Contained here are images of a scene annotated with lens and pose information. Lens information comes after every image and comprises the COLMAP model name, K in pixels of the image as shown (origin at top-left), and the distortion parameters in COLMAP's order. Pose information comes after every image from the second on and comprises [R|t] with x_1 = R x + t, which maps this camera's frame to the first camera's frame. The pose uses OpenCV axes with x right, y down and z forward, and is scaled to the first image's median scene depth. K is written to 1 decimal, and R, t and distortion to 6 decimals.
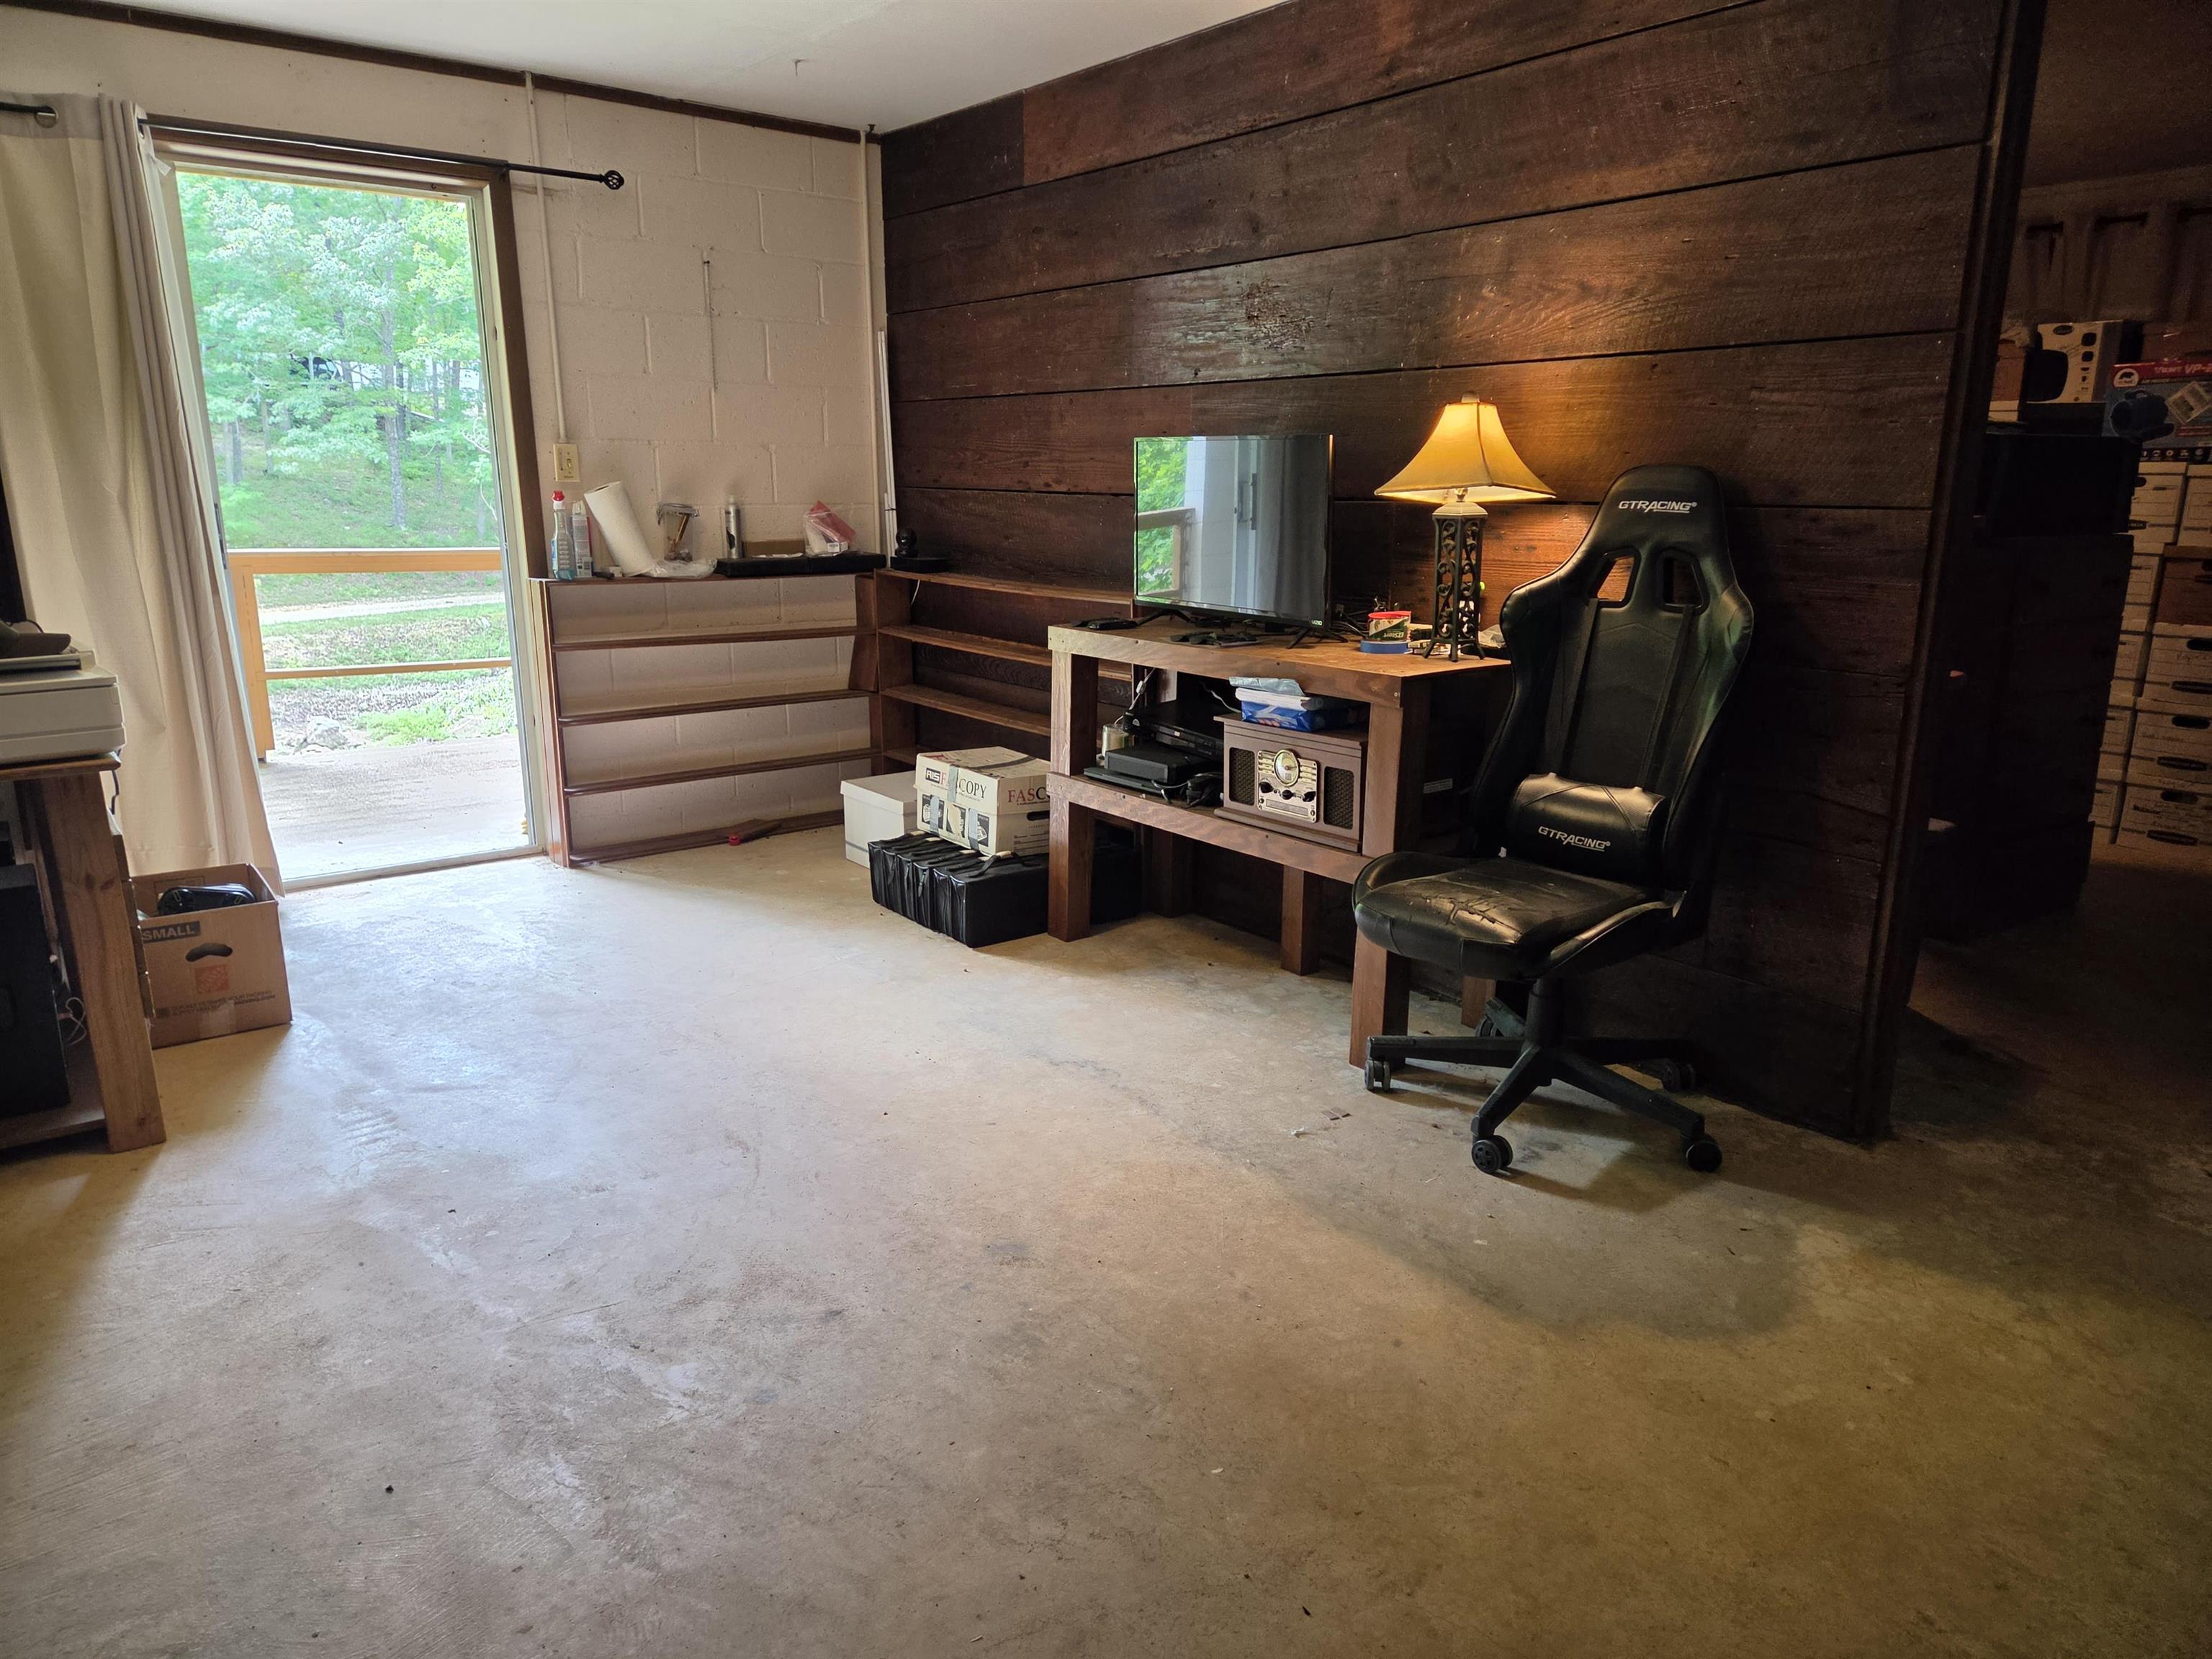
lens RADIAL K [[1473.0, 0, 1107.3], [0, 1473.0, 821.4], [0, 0, 1]] dist [0.070003, -0.056531]
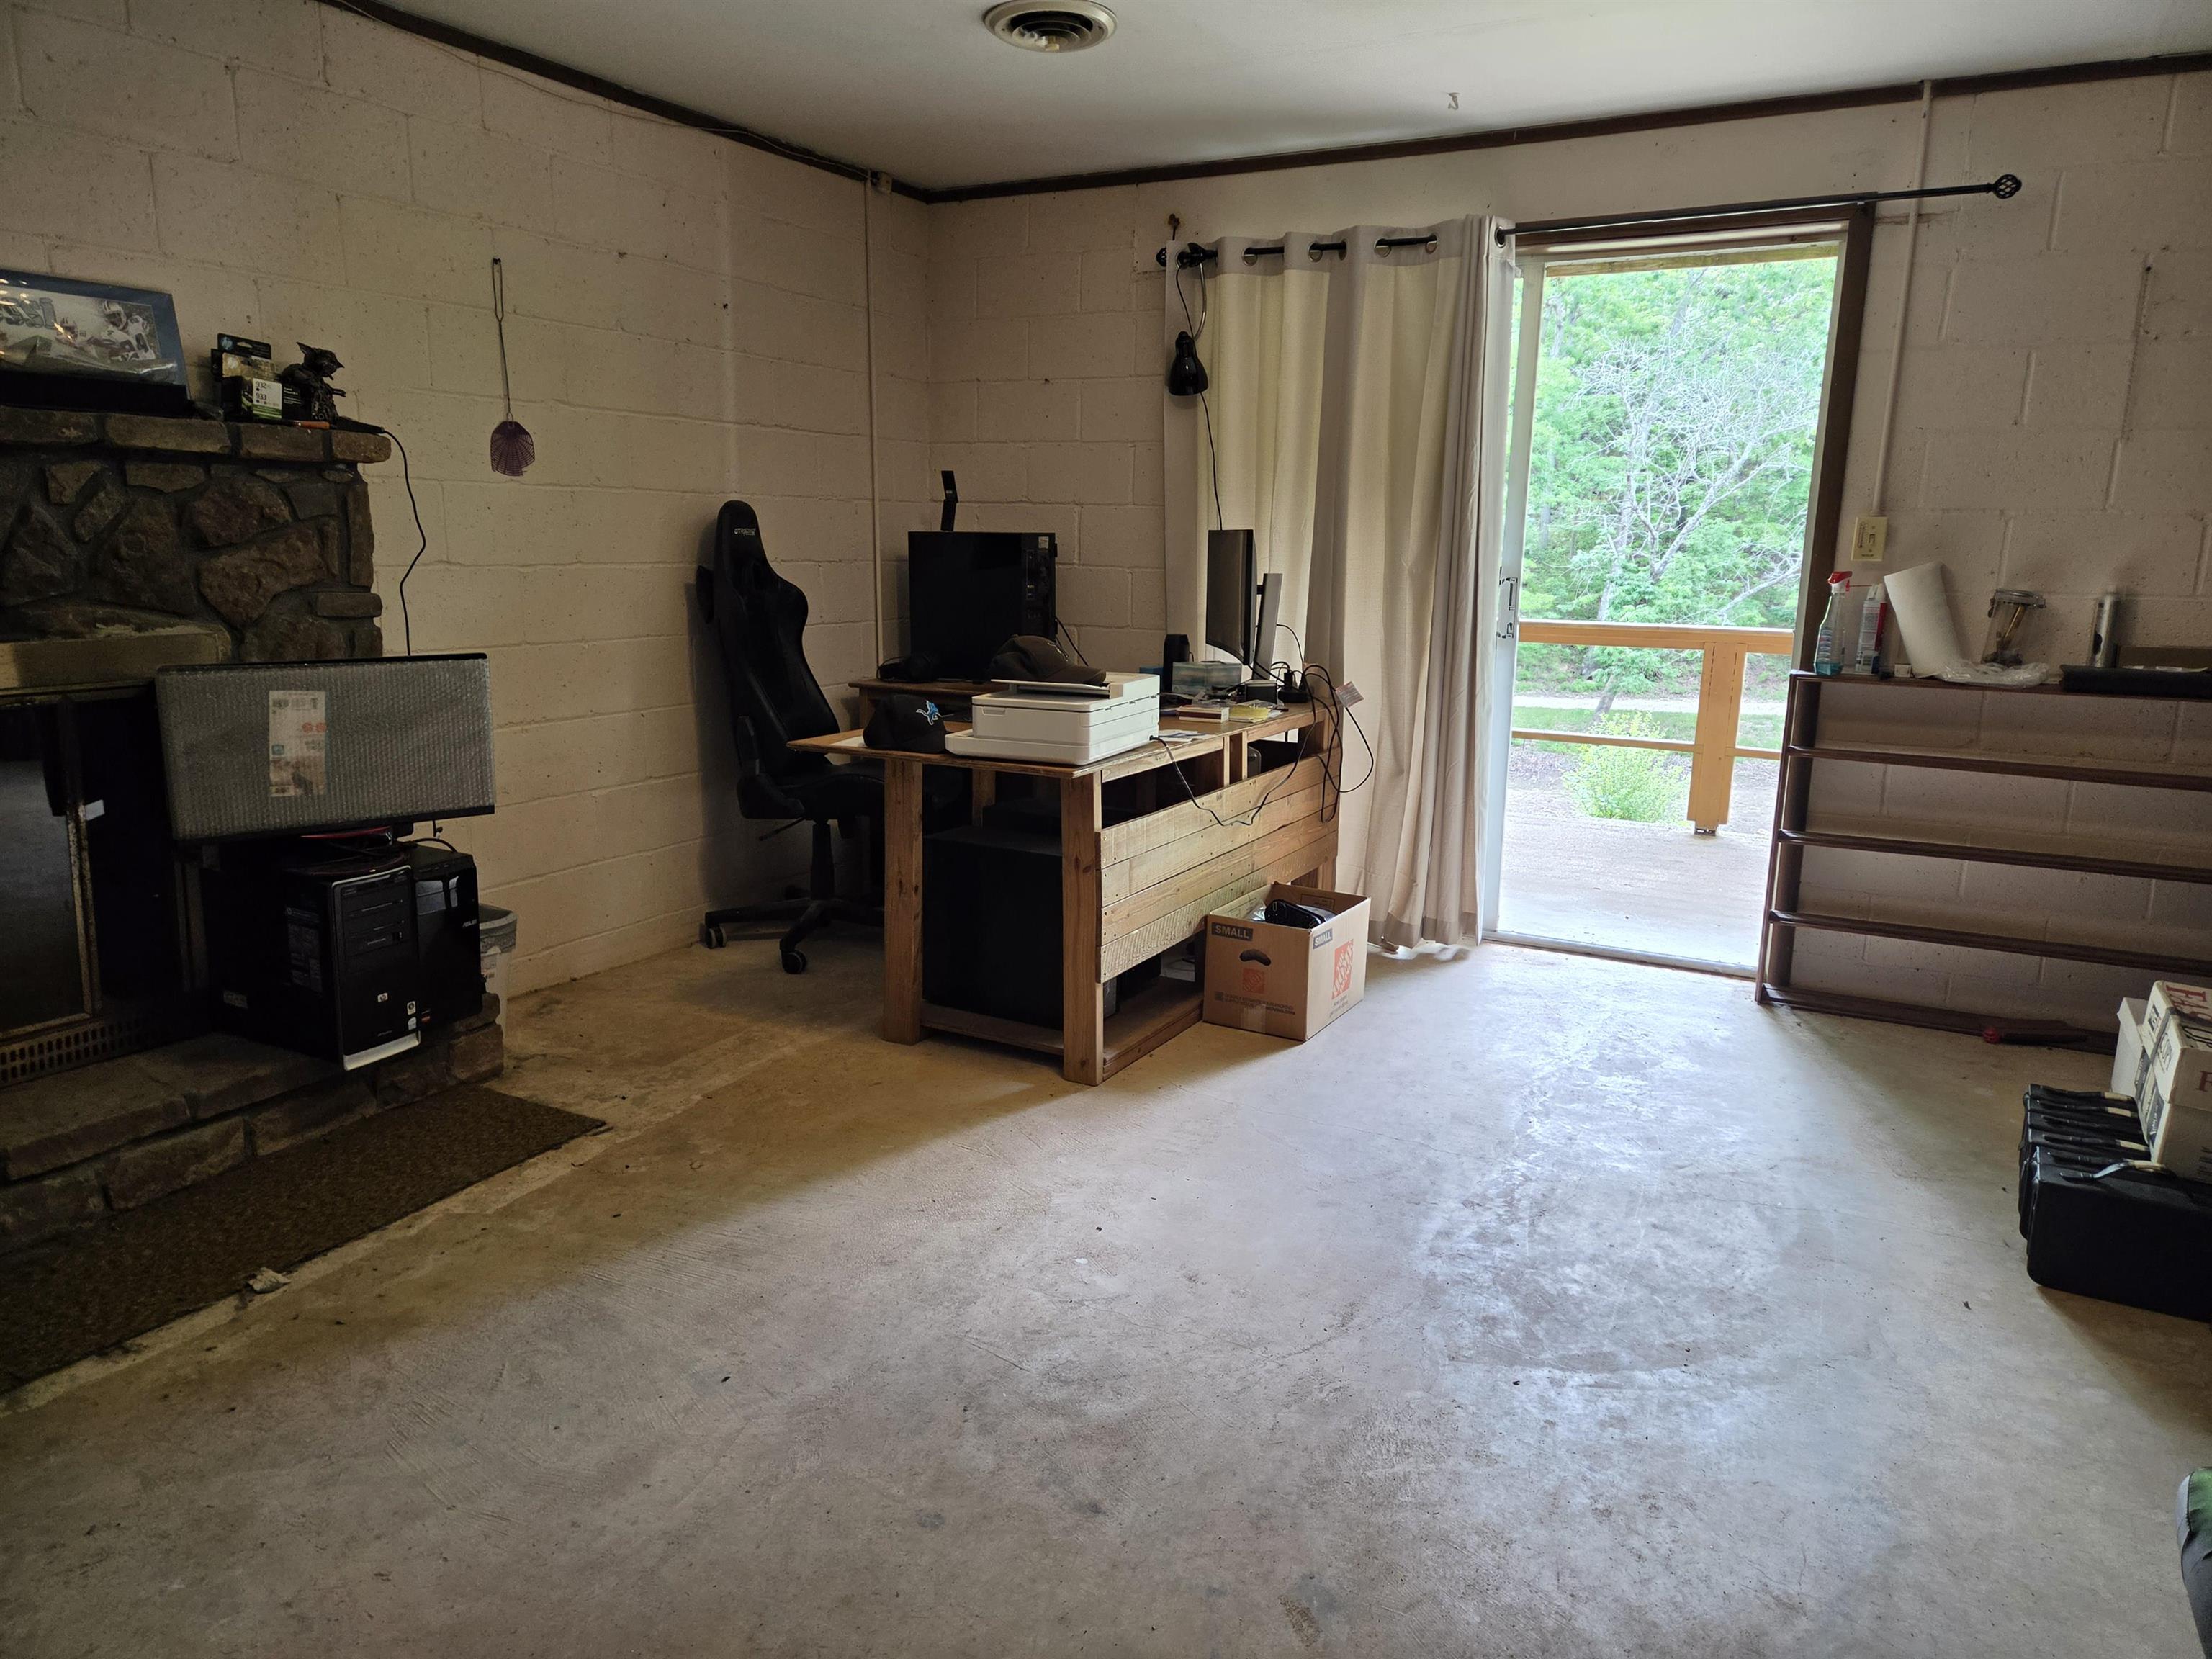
lens RADIAL K [[1473.0, 0, 1102.4], [0, 1473.0, 833.8], [0, 0, 1]] dist [0.070003, -0.056531]
pose [[0.392312, 0.184382, -0.901163, 0.323050], [-0.227161, 0.968779, 0.099324, -0.081652], [0.891341, 0.165743, 0.421948, 0.359537]]
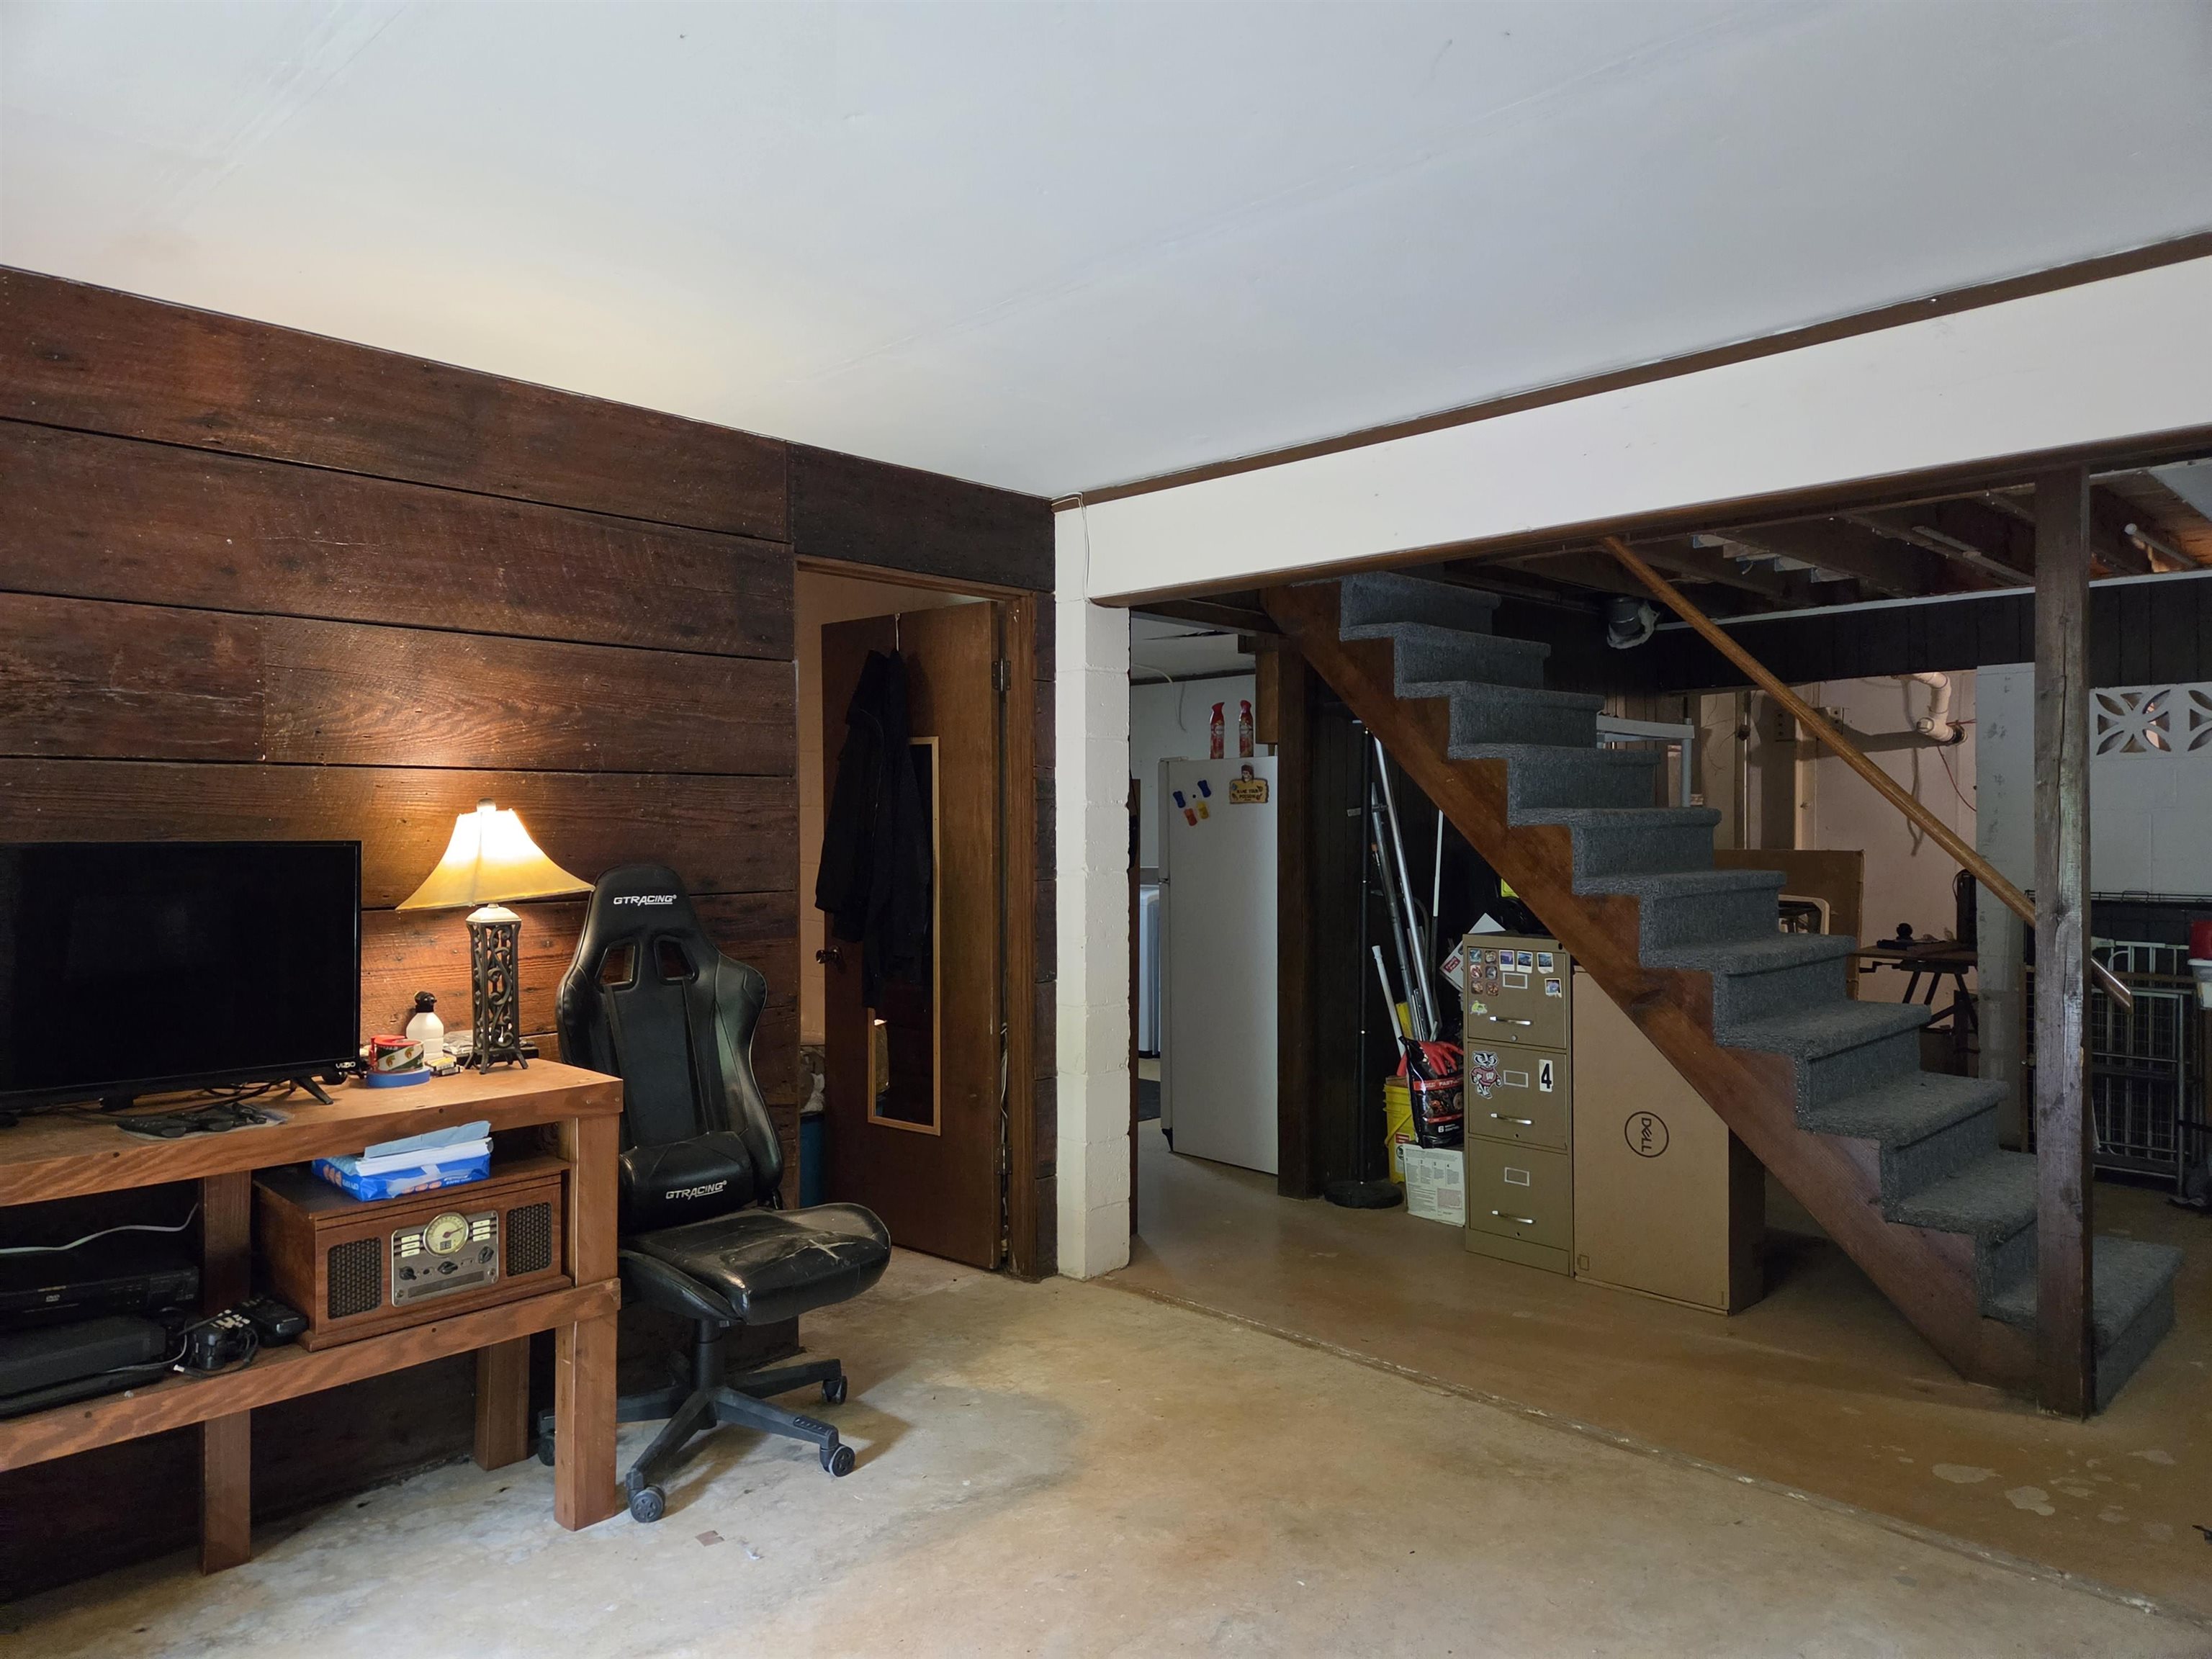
lens RADIAL K [[1473.0, 0, 1108.6], [0, 1473.0, 831.4], [0, 0, 1]] dist [0.070003, -0.056531]
pose [[-0.139270, -0.012844, 0.990171, -0.677531], [0.227421, 0.972774, 0.044605, -0.187392], [-0.963786, 0.231398, -0.132558, 0.633633]]
